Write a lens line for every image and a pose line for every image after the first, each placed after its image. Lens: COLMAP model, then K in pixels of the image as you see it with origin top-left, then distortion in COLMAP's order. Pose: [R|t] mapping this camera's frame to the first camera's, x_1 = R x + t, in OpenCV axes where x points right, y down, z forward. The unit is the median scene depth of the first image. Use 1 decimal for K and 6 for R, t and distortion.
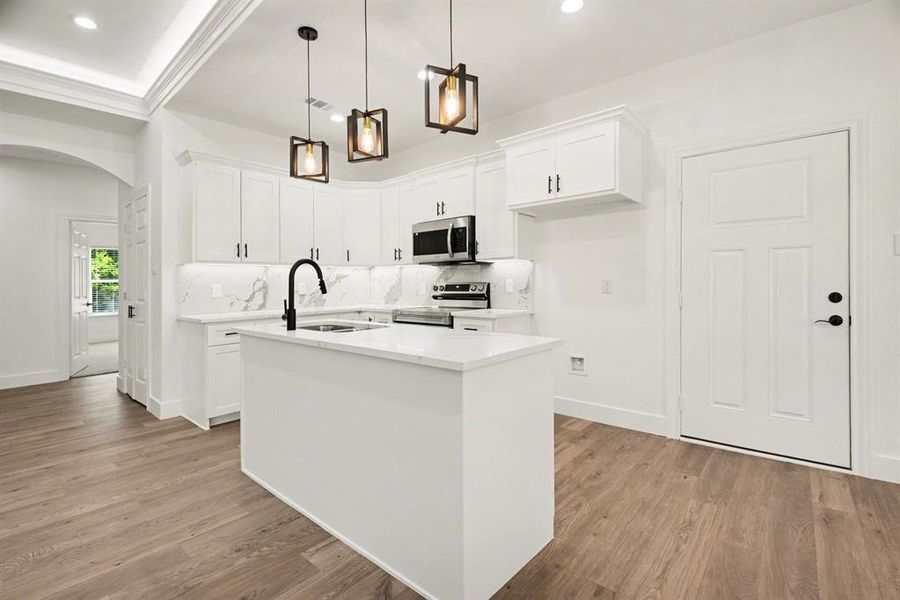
lens RADIAL K [[412.0, 0, 454.4], [0, 412.0, 281.2], [0, 0, 1]] dist [-0.021749, 0.000204]
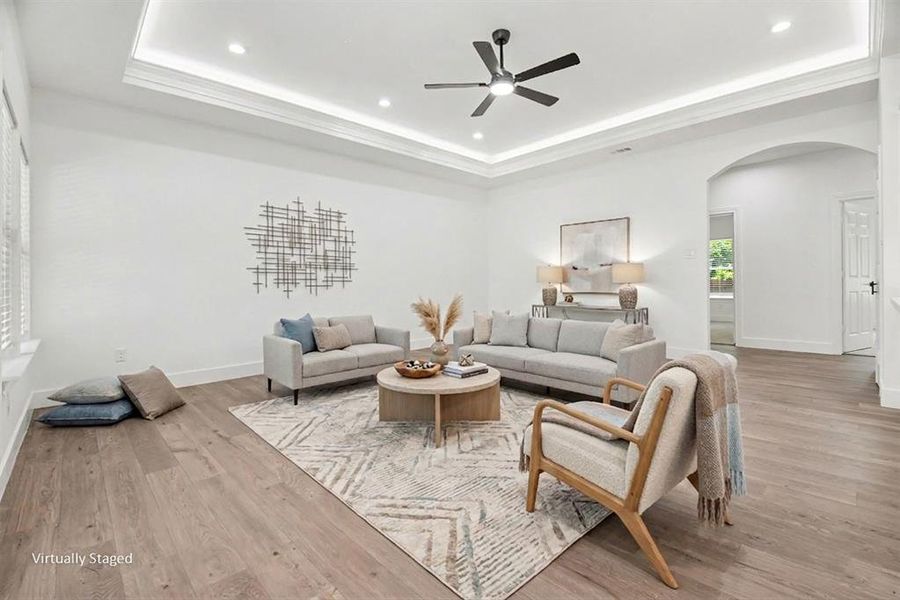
lens RADIAL K [[412.0, 0, 454.4], [0, 412.0, 281.2], [0, 0, 1]] dist [-0.021749, 0.000204]
pose [[-0.090439, 0.008712, -0.995864, 0.219774], [0.016140, 0.999843, 0.007281, 0.037812], [0.995771, -0.015415, -0.090566, 0.124445]]
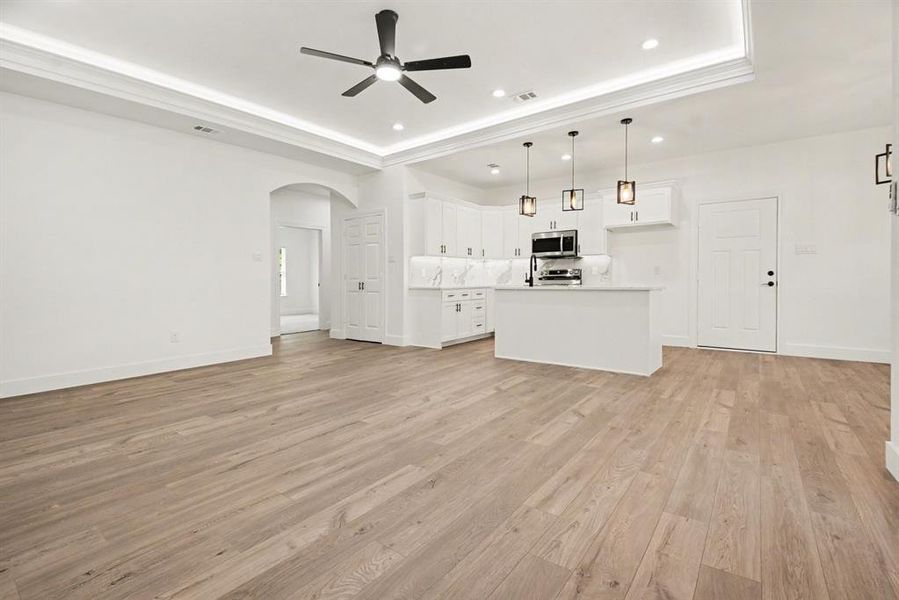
lens RADIAL K [[408.1, 0, 450.6], [0, 408.1, 281.1], [0, 0, 1]] dist [-0.021265, -0.000003]
pose [[0.998434, 0.003850, 0.055813, -0.553398], [-0.004208, 0.999971, 0.006285, 0.045555], [-0.055787, -0.006510, 0.998421, -0.656166]]
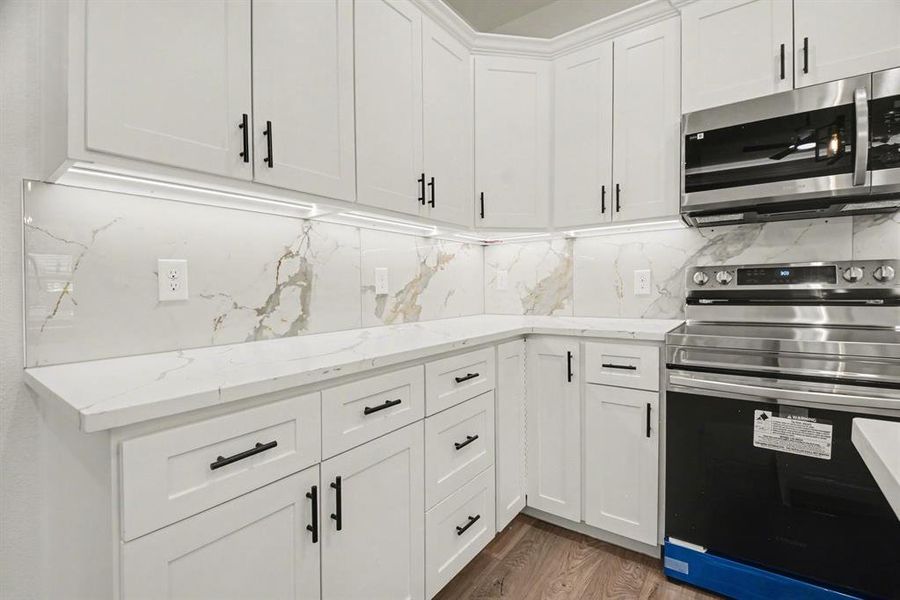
lens RADIAL K [[407.7, 0, 430.6], [0, 407.7, 295.1], [0, 0, 1]] dist [0.000251, -0.000063]
pose [[0.999824, -0.003361, 0.018453, -0.378292], [0.003001, 0.999805, 0.019505, 0.028656], [-0.018515, -0.019446, 0.999639, 0.665075]]
